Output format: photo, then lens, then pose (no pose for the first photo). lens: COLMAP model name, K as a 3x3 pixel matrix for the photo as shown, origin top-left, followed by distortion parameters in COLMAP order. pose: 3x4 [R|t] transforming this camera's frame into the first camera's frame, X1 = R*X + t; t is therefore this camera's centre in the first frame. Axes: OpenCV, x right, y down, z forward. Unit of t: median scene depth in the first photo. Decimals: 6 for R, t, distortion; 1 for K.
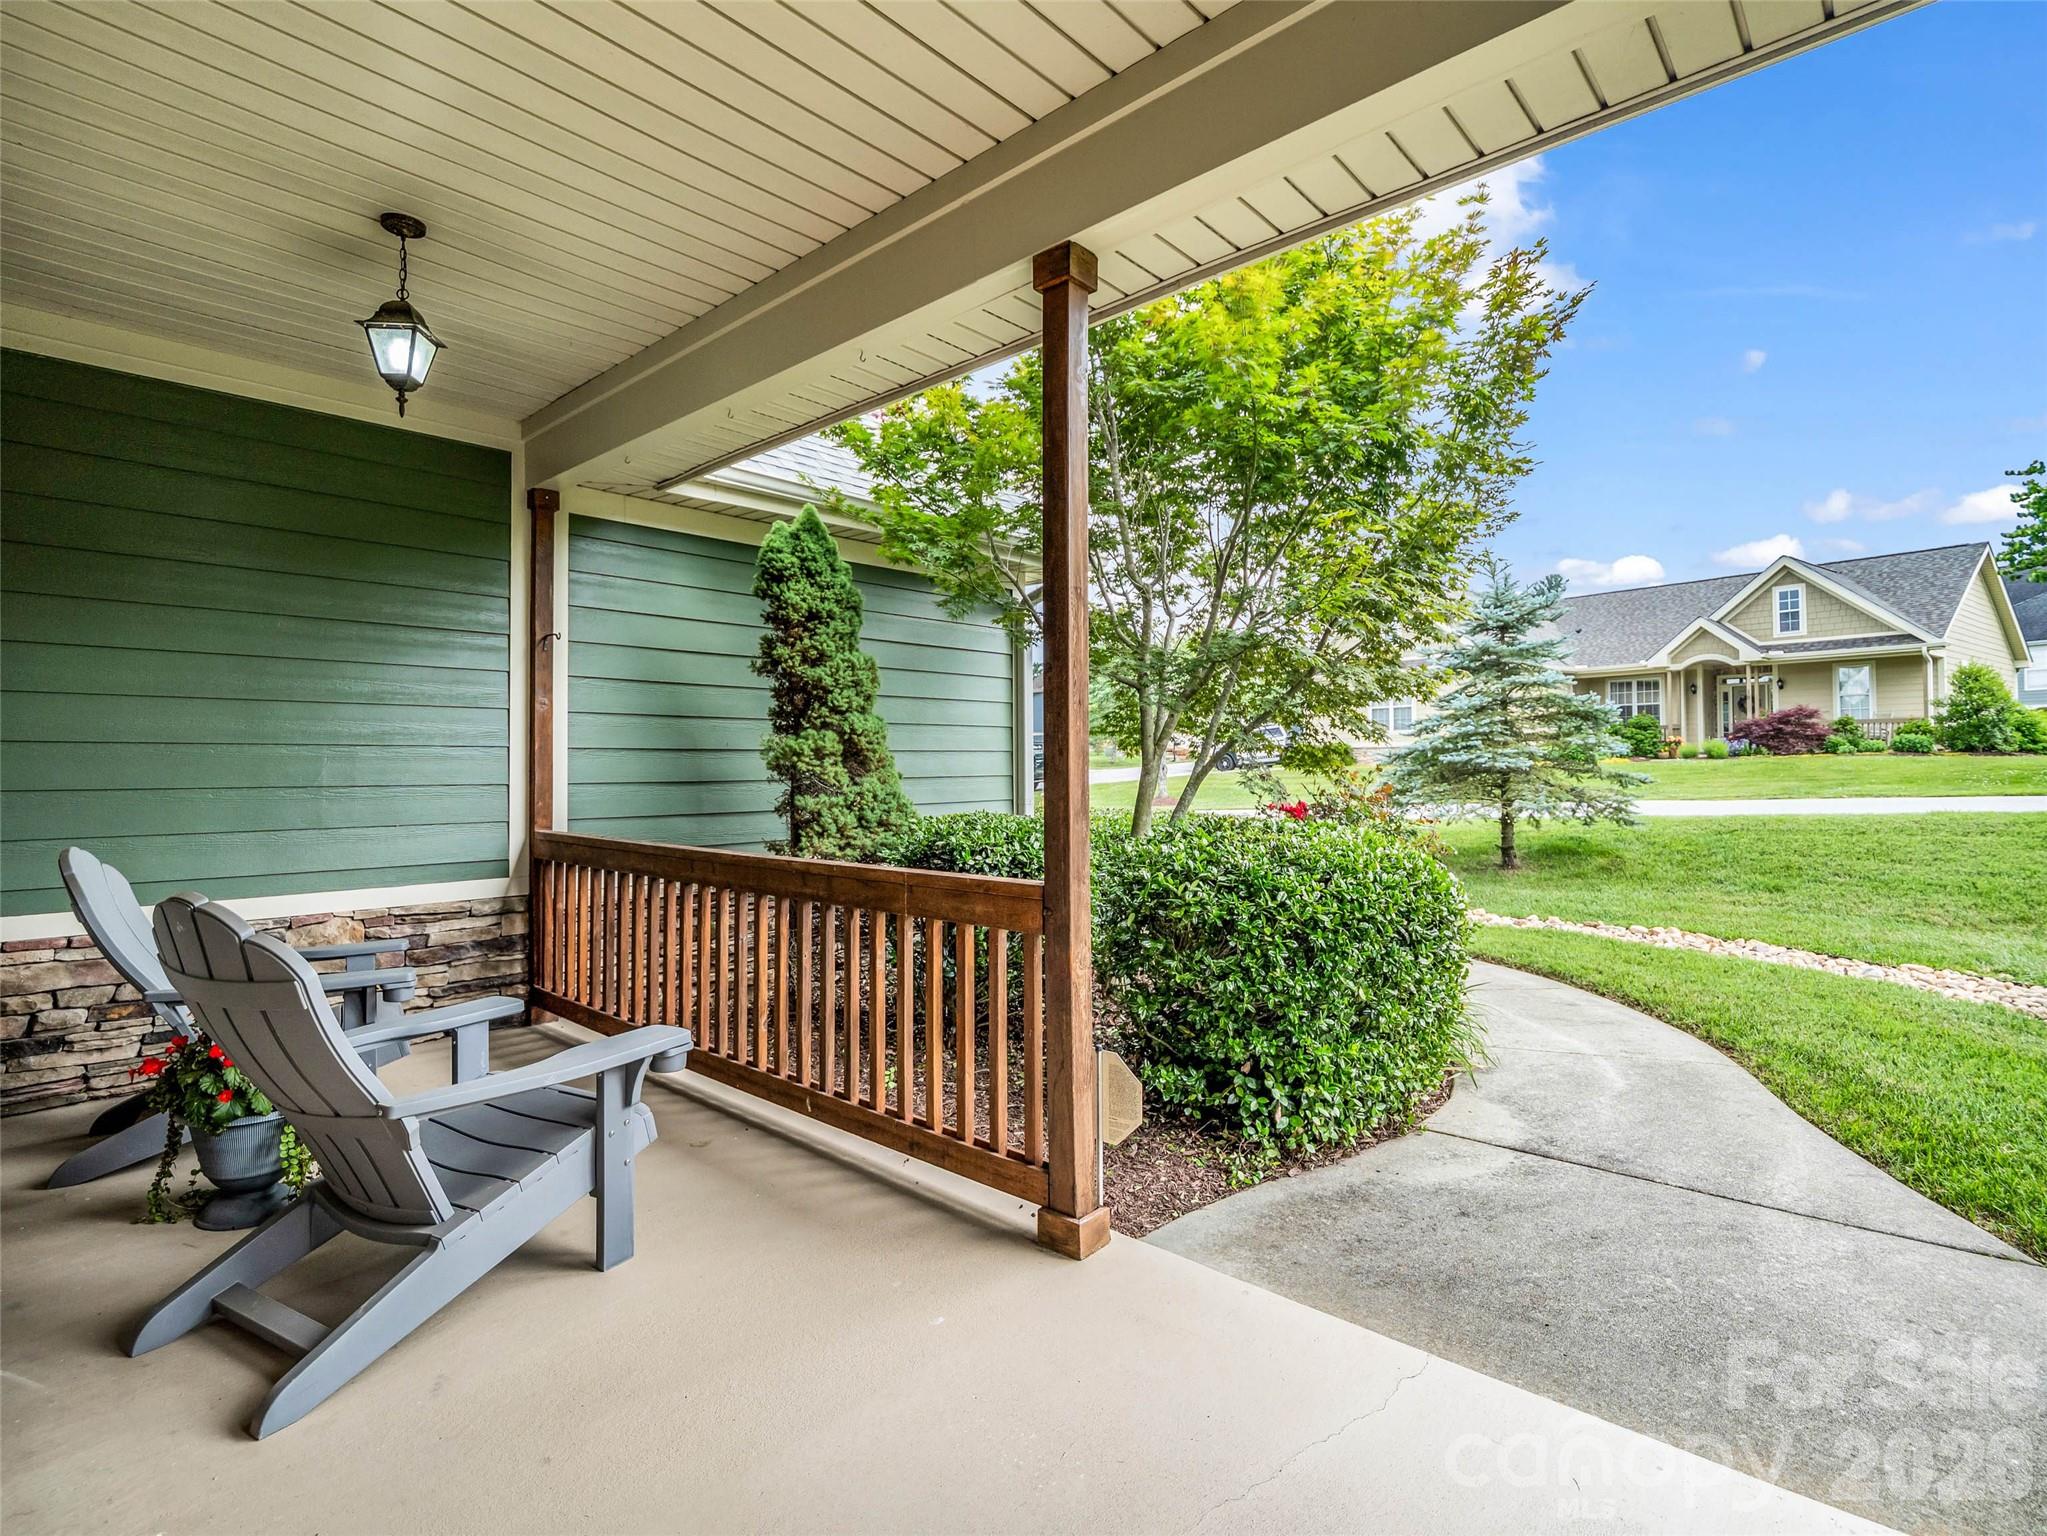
lens RADIAL K [[1012.0, 0, 1023.5], [0, 1012.0, 768.0], [0, 0, 1]] dist [-0.017686, 0.000144]
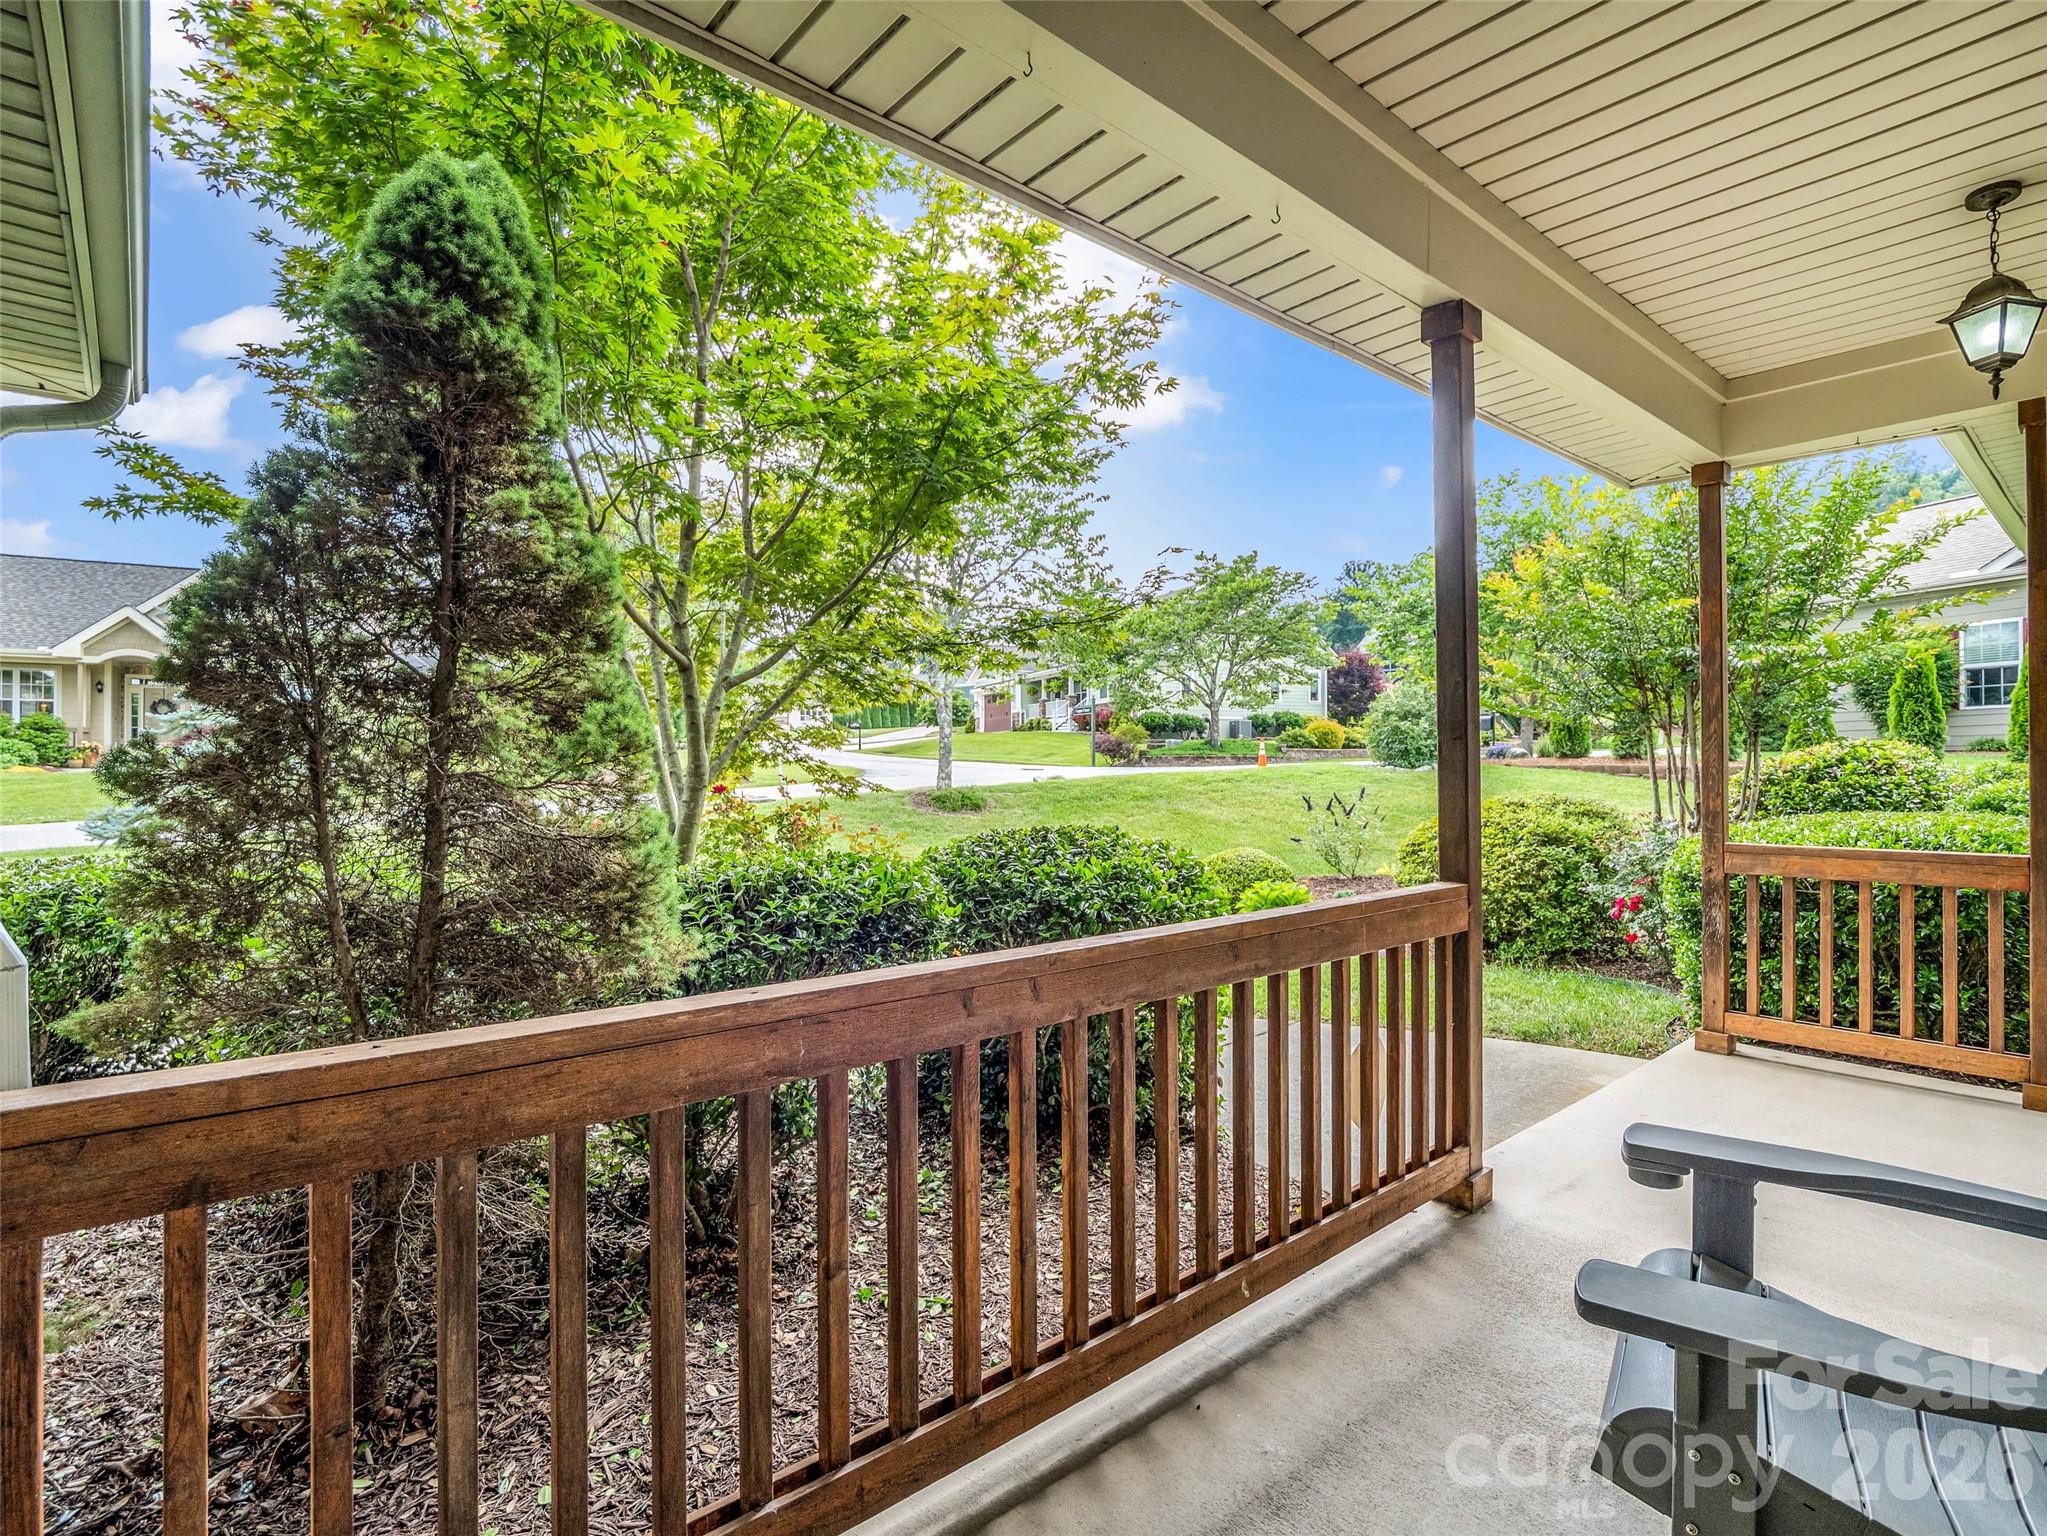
lens RADIAL K [[1012.0, 0, 1023.5], [0, 1012.0, 768.0], [0, 0, 1]] dist [-0.017686, 0.000144]
pose [[0.113817, 0.005409, 0.993487, -0.793644], [0.002744, 0.999980, -0.005759, -0.013092], [-0.993498, 0.003382, 0.113800, 0.929833]]
